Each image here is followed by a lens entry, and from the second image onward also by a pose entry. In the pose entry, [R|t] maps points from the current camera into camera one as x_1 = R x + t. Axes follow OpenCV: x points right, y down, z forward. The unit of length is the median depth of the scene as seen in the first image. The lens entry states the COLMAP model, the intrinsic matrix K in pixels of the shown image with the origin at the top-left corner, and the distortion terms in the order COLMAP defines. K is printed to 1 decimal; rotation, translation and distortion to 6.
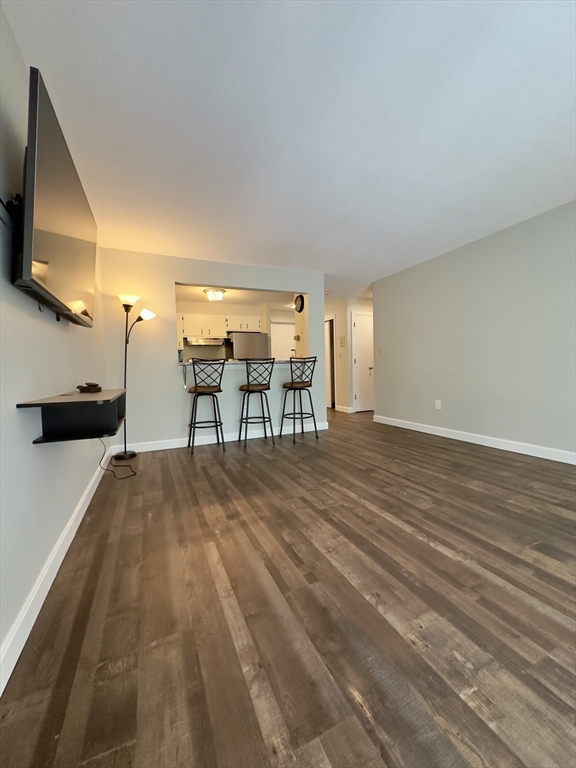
lens RADIAL K [[307.0, 0, 288.0], [0, 307.0, 384.0], [0, 0, 1]] dist [0.001450, 0.000772]
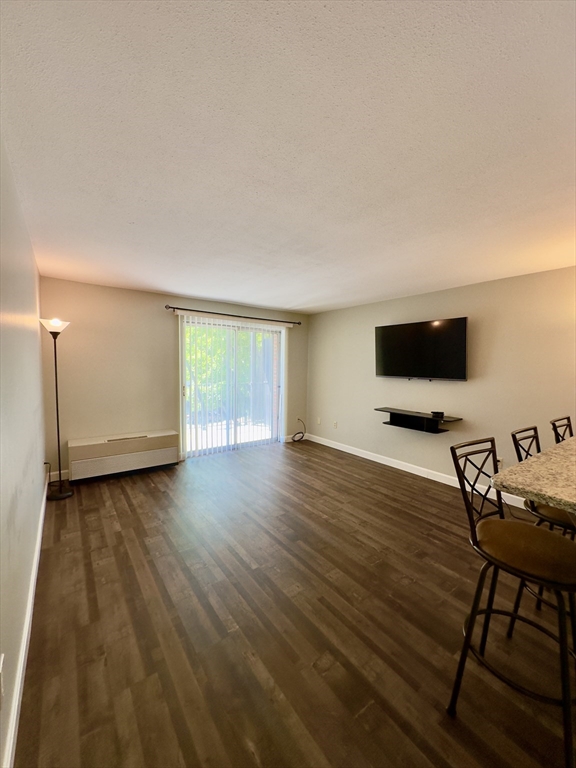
lens RADIAL K [[307.0, 0, 288.0], [0, 307.0, 384.0], [0, 0, 1]] dist [0.001450, 0.000772]
pose [[-0.977925, 0.026111, -0.207317, 0.612421], [0.002318, 0.993456, 0.114191, -0.364941], [0.208942, 0.111189, -0.971586, 2.440988]]
